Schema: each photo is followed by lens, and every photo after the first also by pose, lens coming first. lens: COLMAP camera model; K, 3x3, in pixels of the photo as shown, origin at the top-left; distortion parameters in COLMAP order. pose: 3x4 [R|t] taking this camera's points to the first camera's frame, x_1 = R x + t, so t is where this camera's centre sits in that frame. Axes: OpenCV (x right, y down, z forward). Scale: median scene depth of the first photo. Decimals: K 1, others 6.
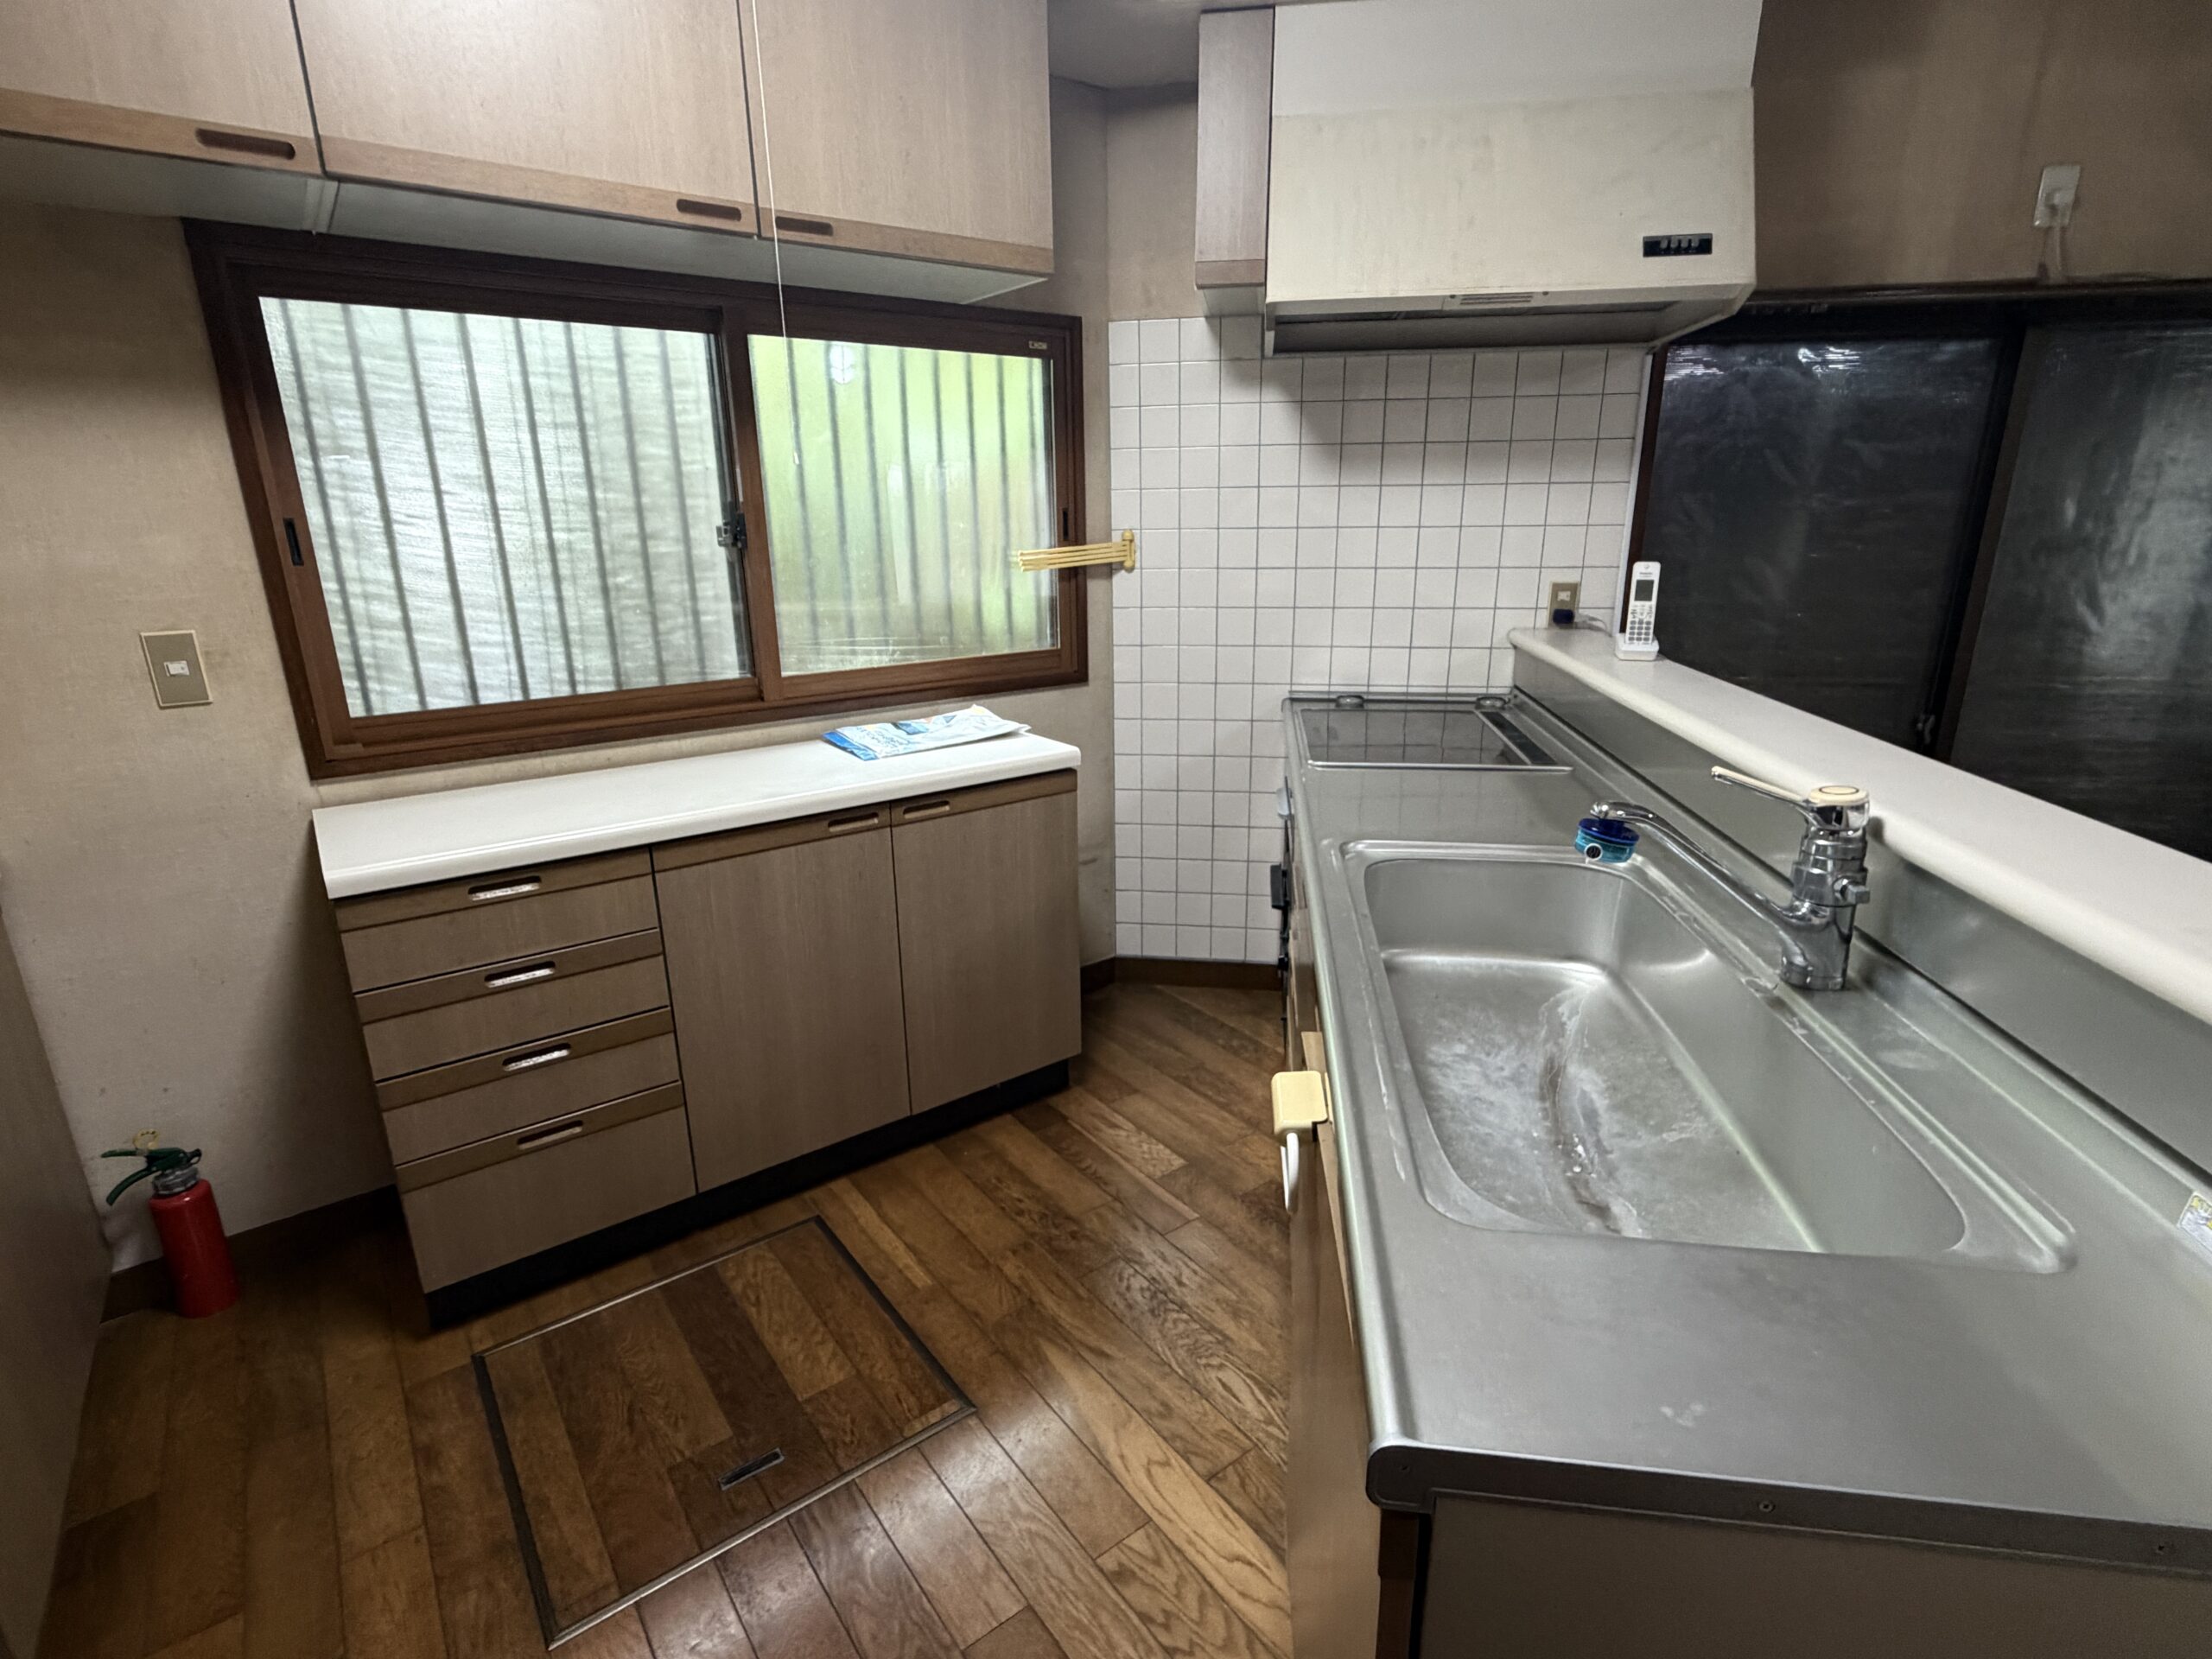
lens RADIAL K [[1072.8, 0, 1103.0], [0, 1072.8, 828.0], [0, 0, 1]] dist [-0.002399, -0.000204]
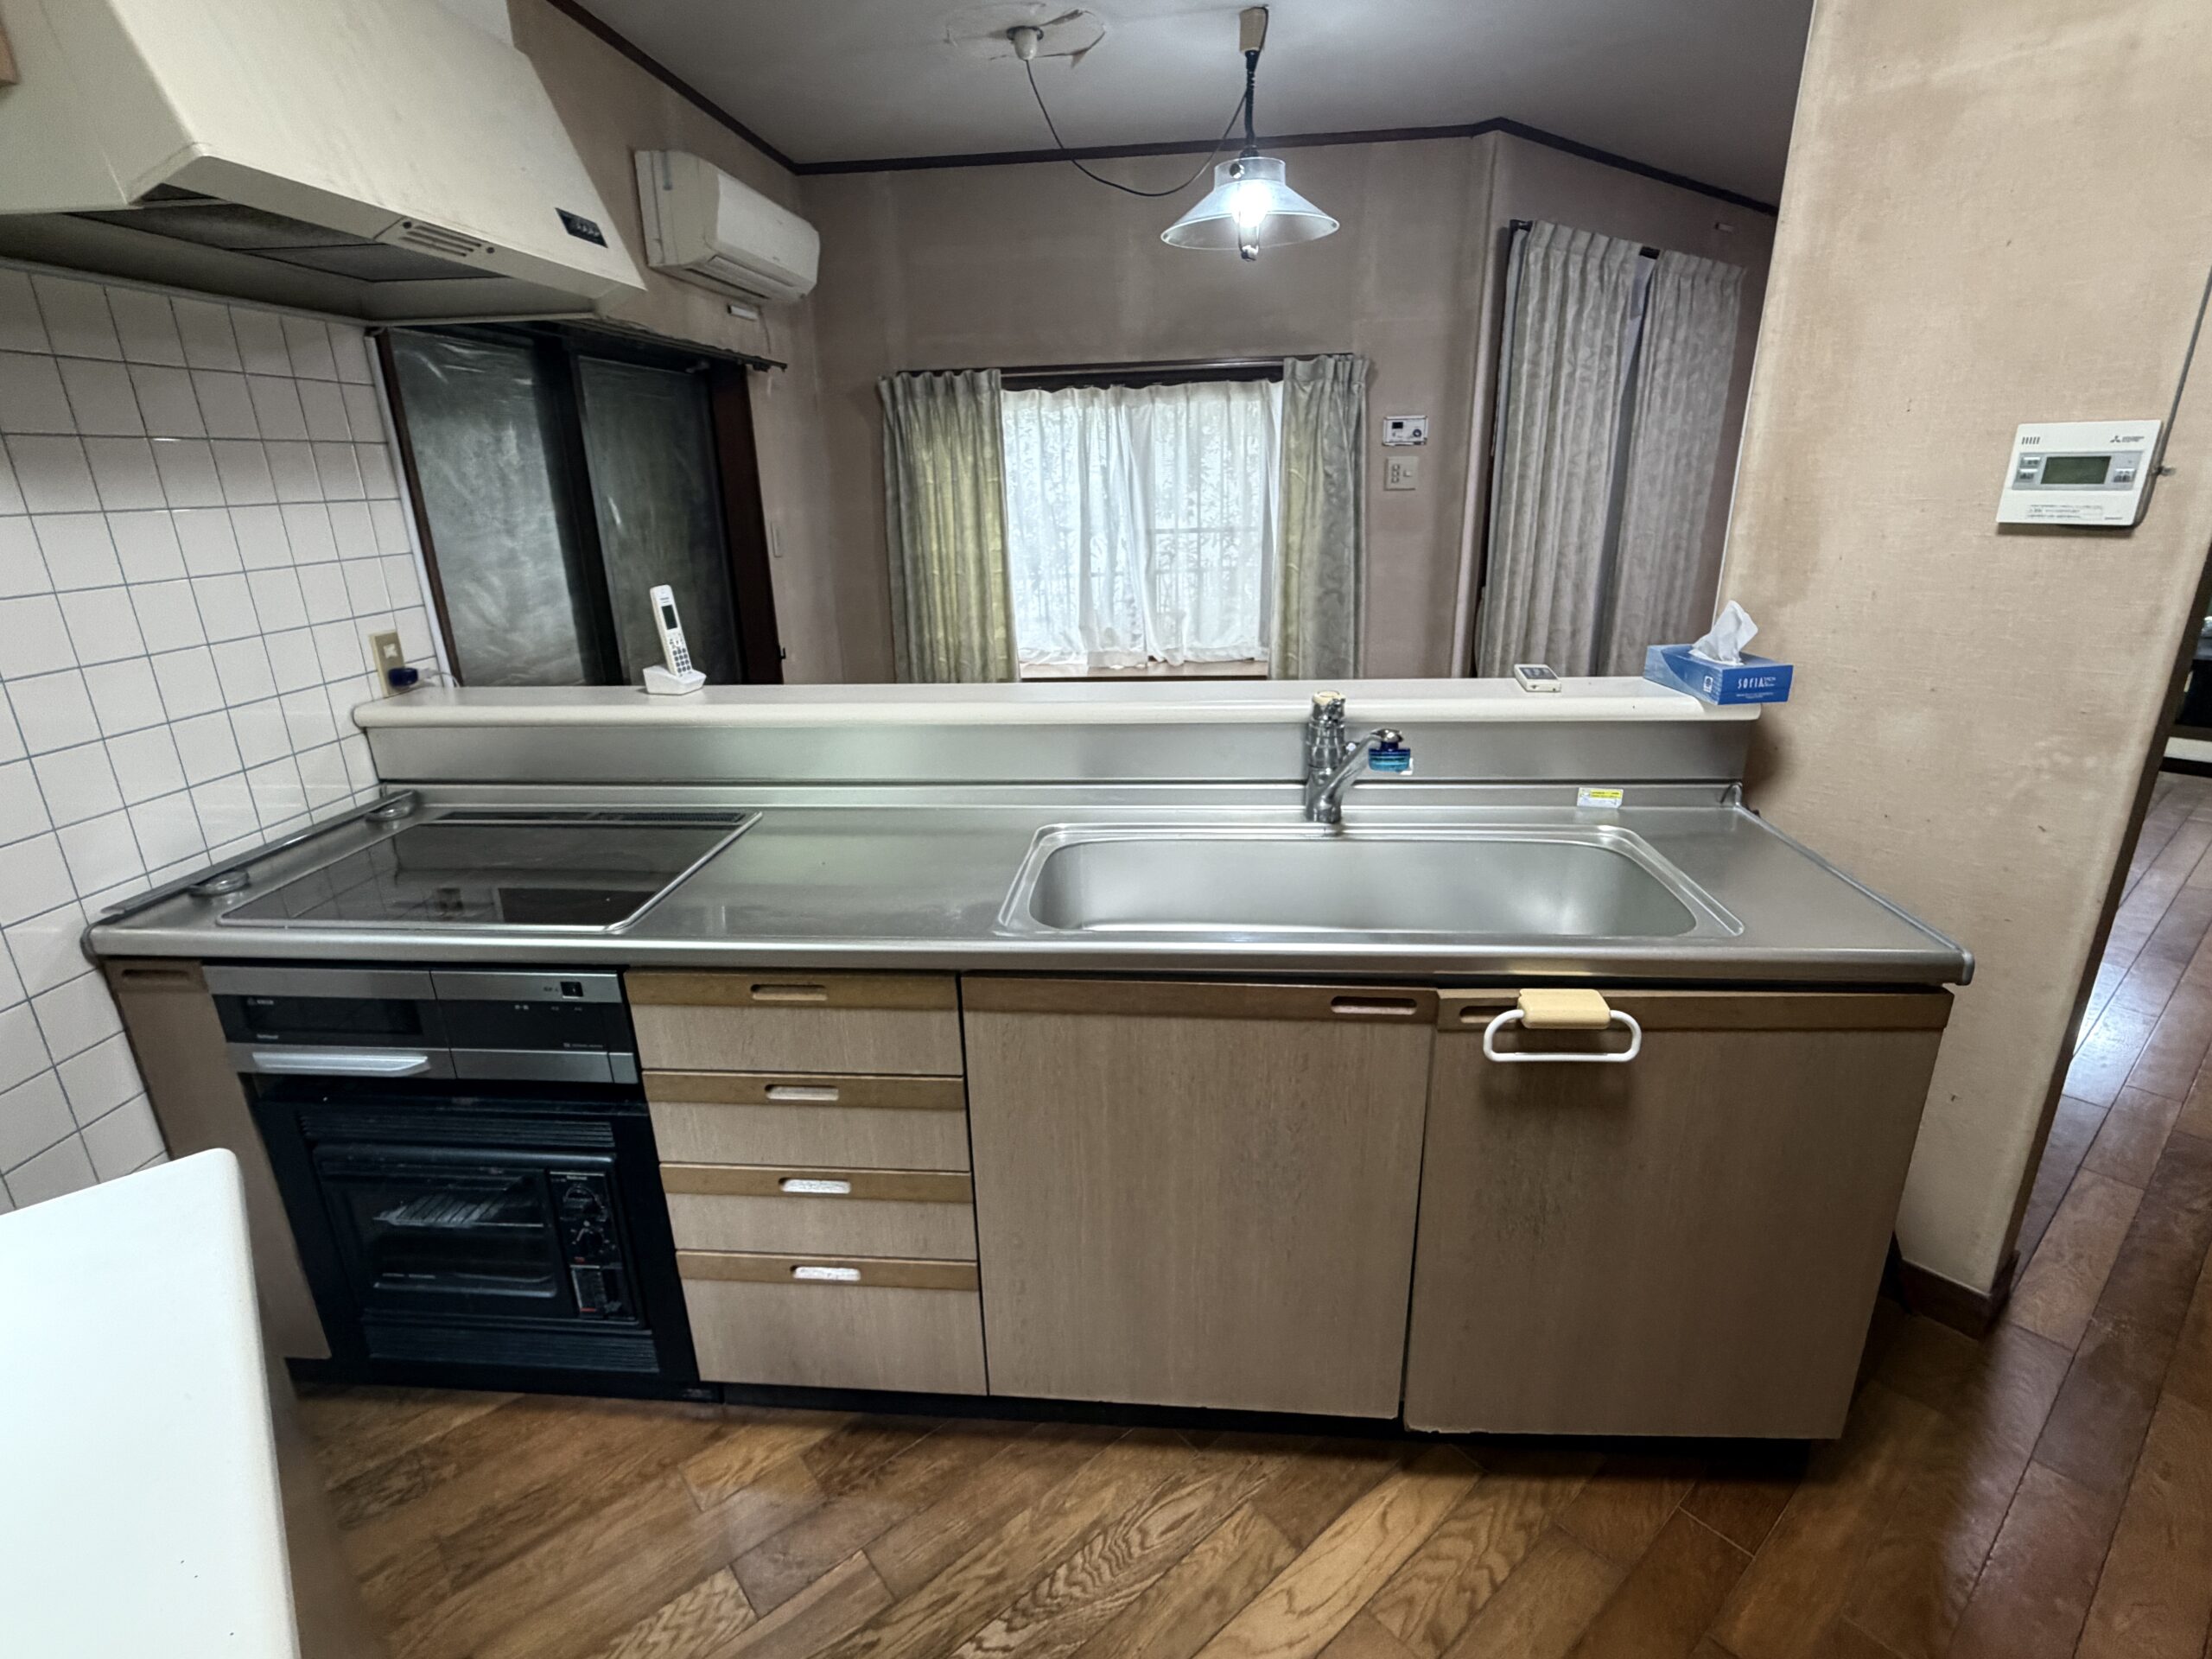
lens RADIAL K [[1072.8, 0, 1103.0], [0, 1072.8, 828.0], [0, 0, 1]] dist [-0.002399, -0.000204]
pose [[-0.045628, -0.307411, 0.950482, -0.486626], [0.309226, 0.900394, 0.306055, -0.254718], [-0.949893, 0.307878, 0.053977, 0.741134]]
